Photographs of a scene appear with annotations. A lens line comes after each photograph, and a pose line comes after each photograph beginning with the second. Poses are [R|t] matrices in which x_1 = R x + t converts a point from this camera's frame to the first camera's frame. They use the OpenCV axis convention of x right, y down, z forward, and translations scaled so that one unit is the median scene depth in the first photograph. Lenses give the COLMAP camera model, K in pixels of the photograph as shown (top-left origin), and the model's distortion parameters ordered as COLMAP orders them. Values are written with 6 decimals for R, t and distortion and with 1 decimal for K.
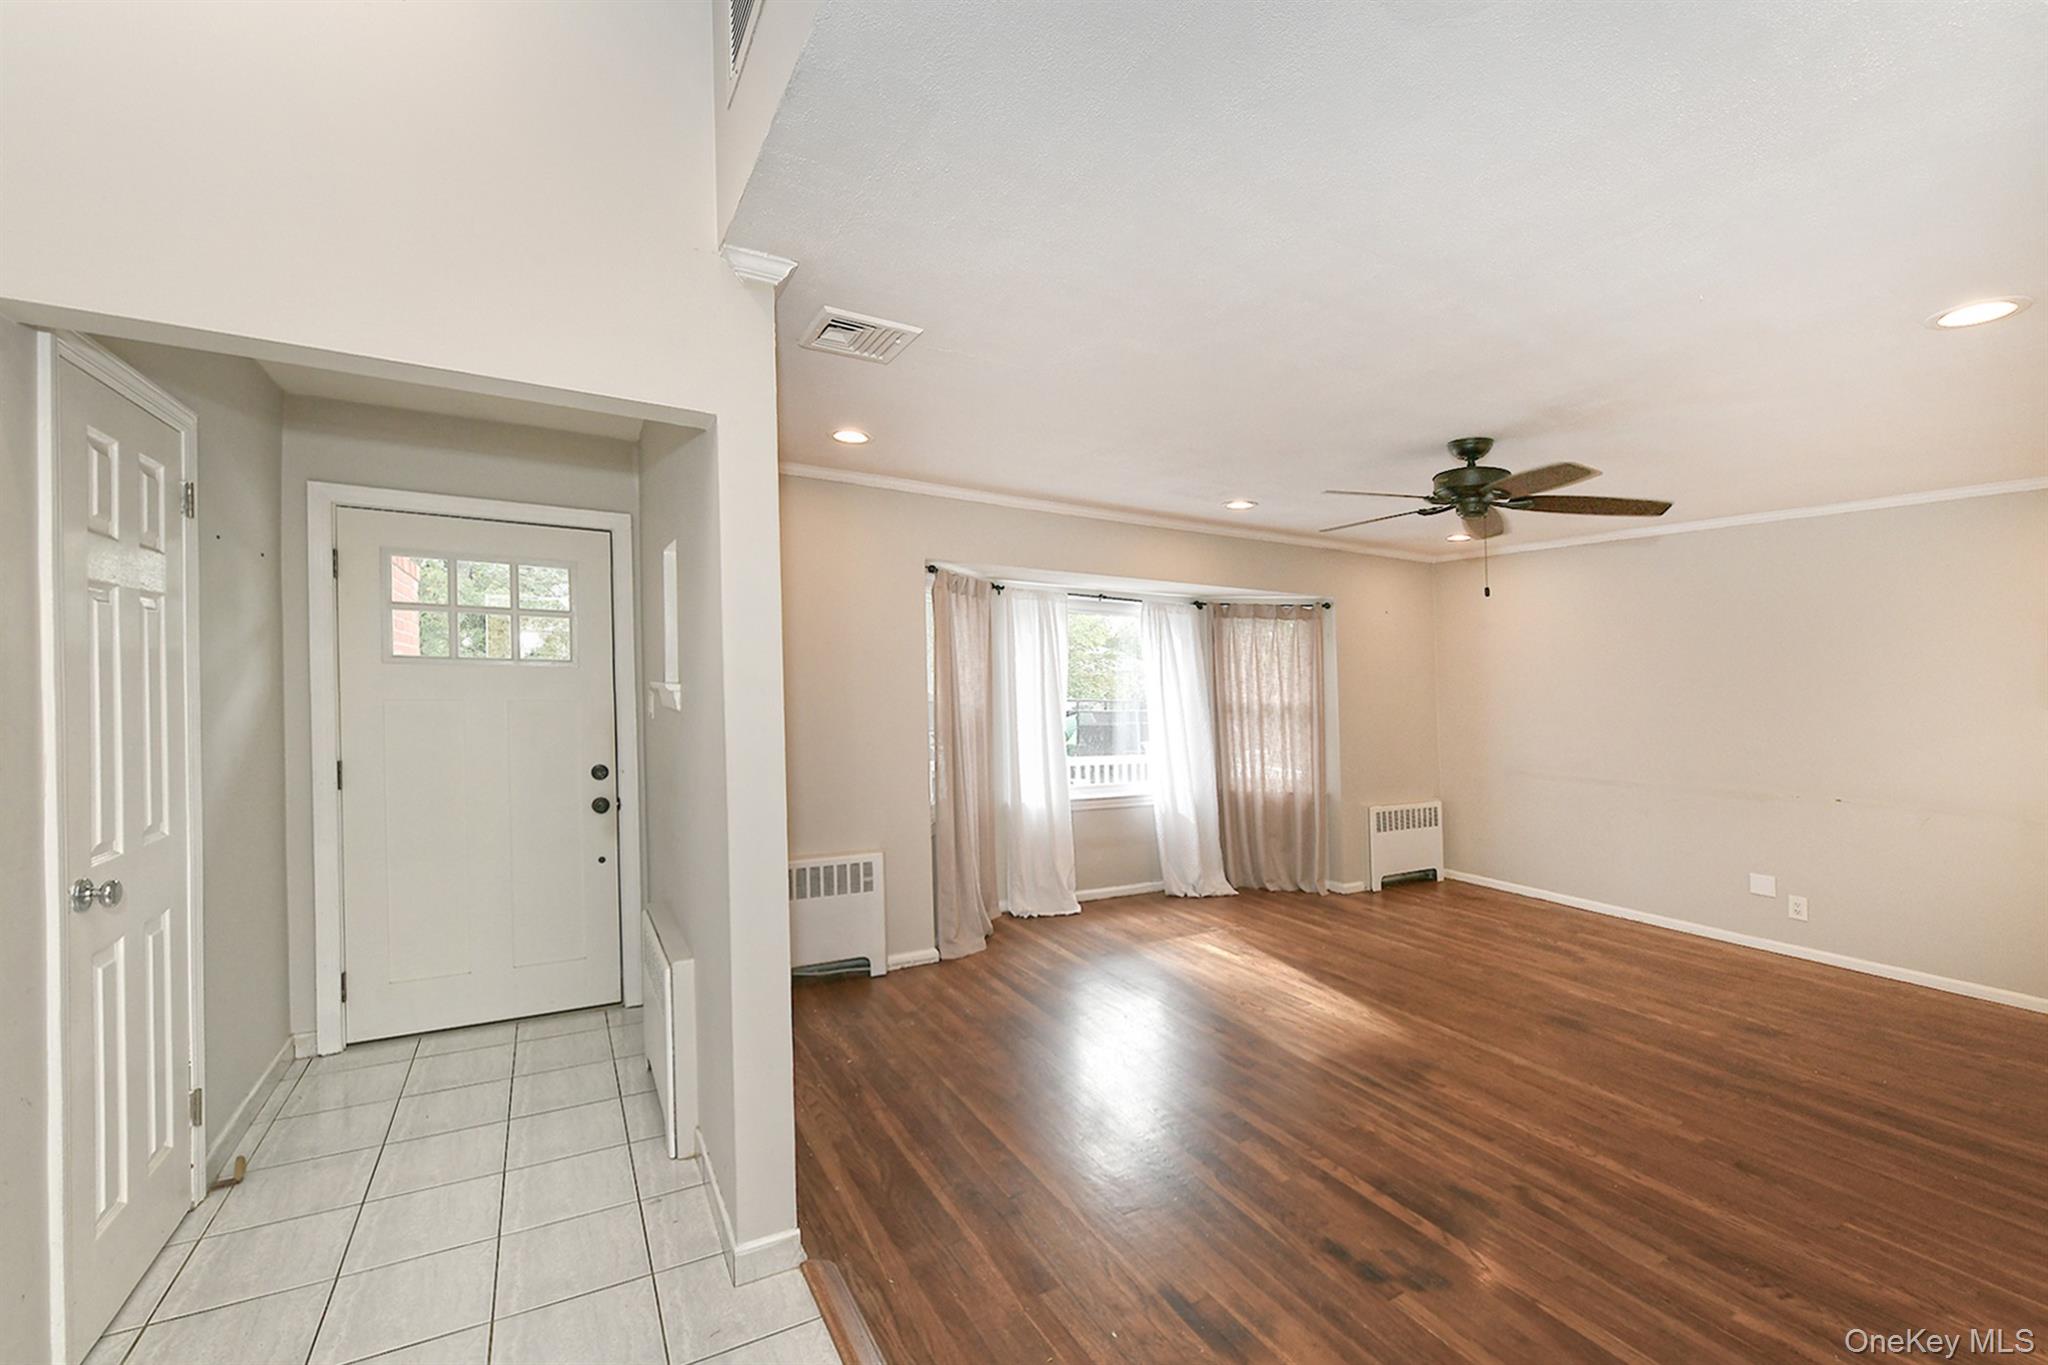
lens RADIAL K [[826.3, 0, 1024.0], [0, 826.3, 682.5], [0, 0, 1]] dist [-0.001490, -0.000049]
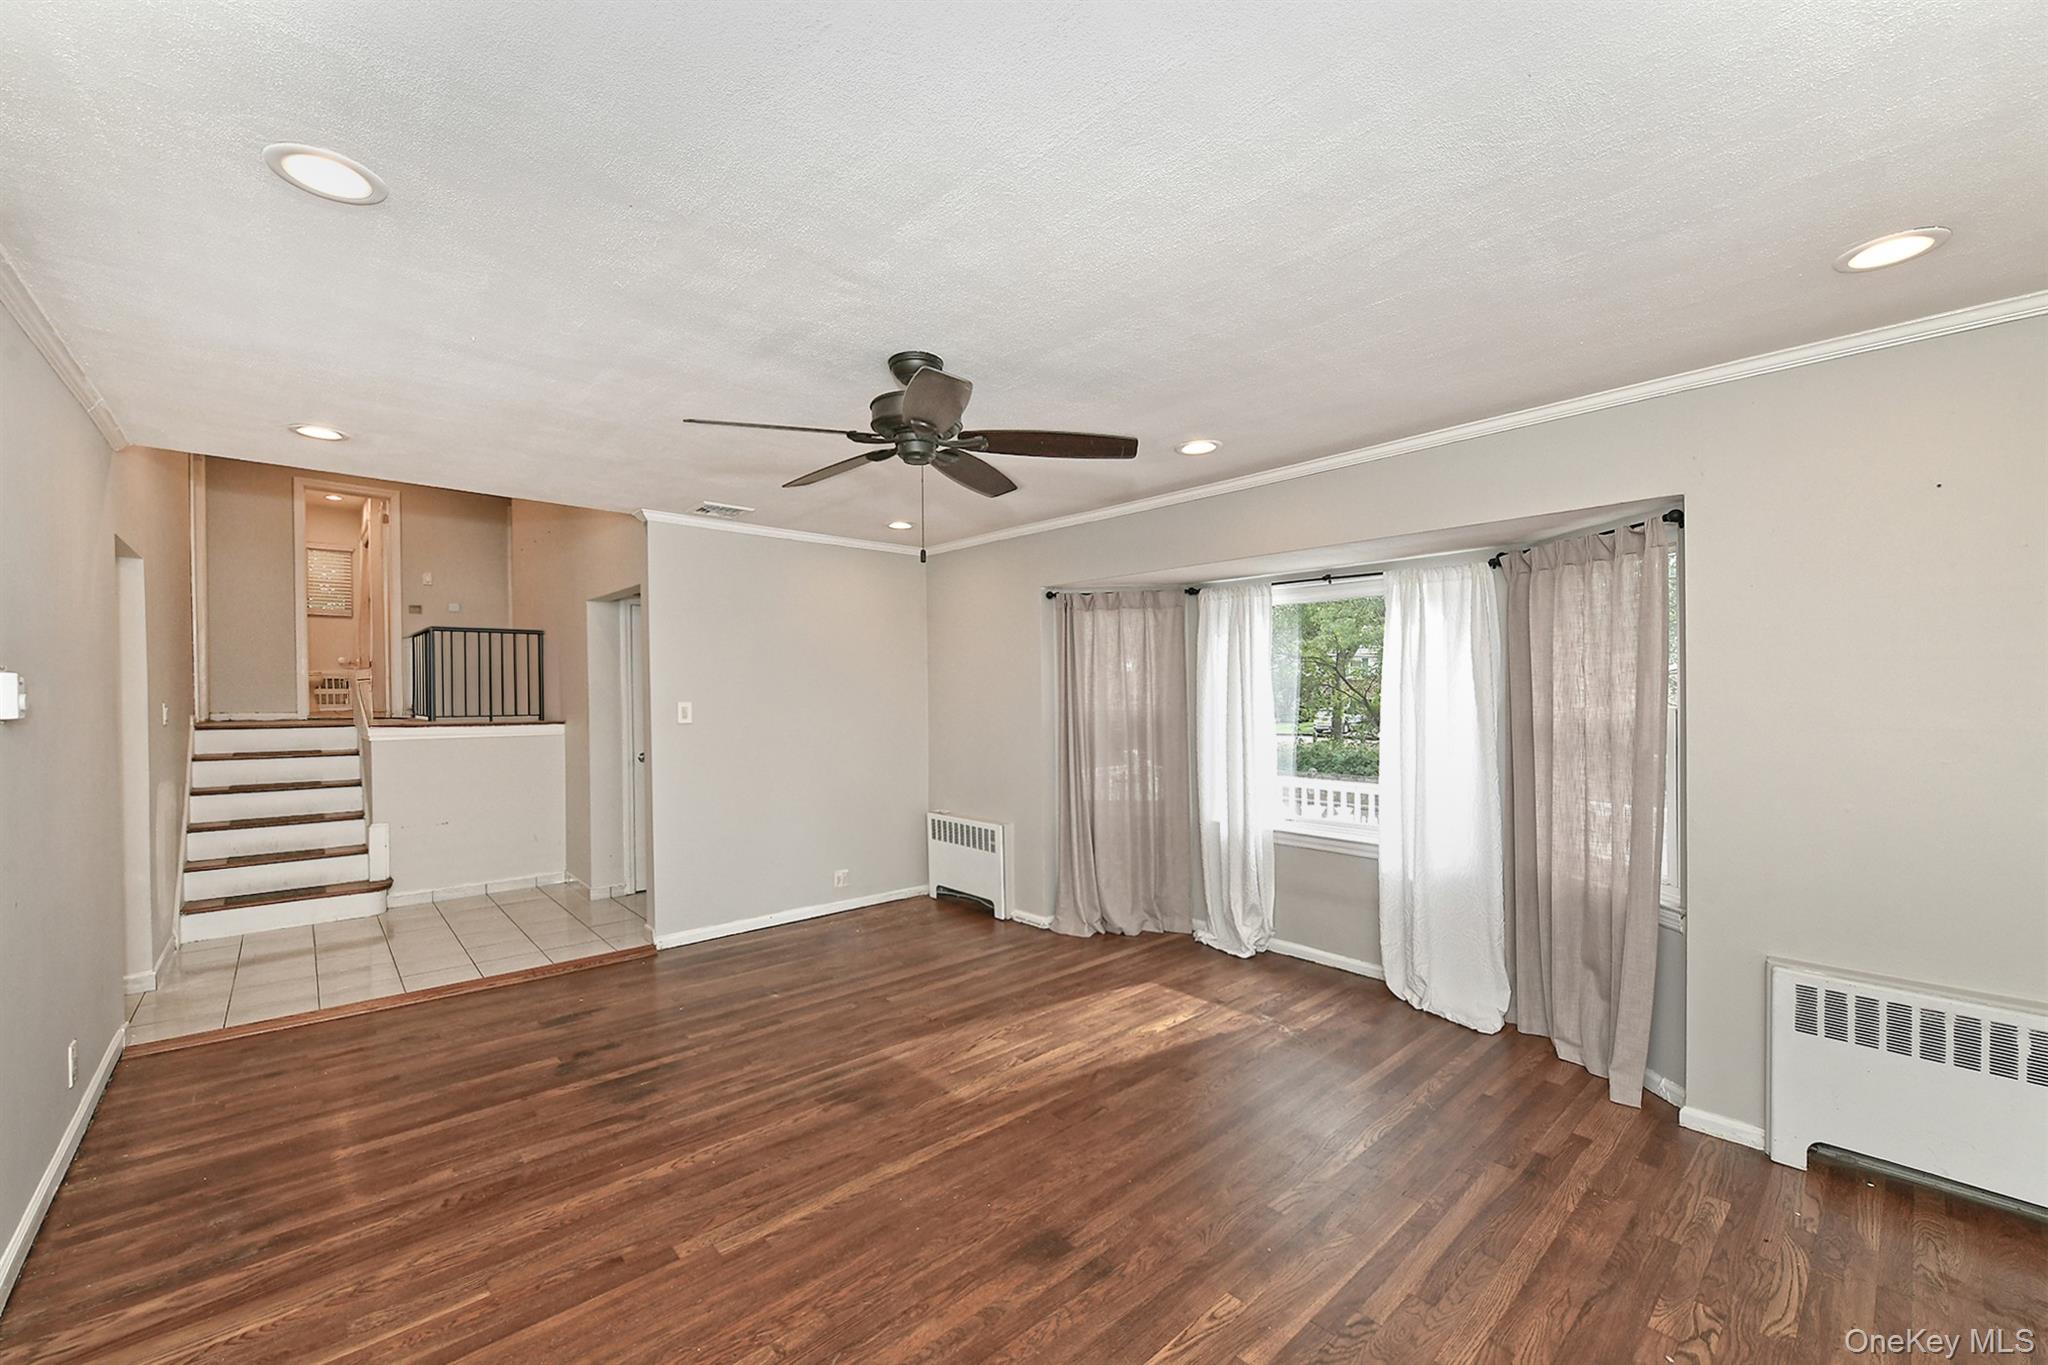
lens RADIAL K [[809.1, 0, 1026.3], [0, 809.1, 756.2], [0, 0, 1]] dist [-0.000200, -0.000039]
pose [[0.207840, 0.055566, -0.976583, 1.117890], [0.005461, 0.998304, 0.057964, 0.024426], [0.978148, -0.017380, 0.207184, 0.809117]]
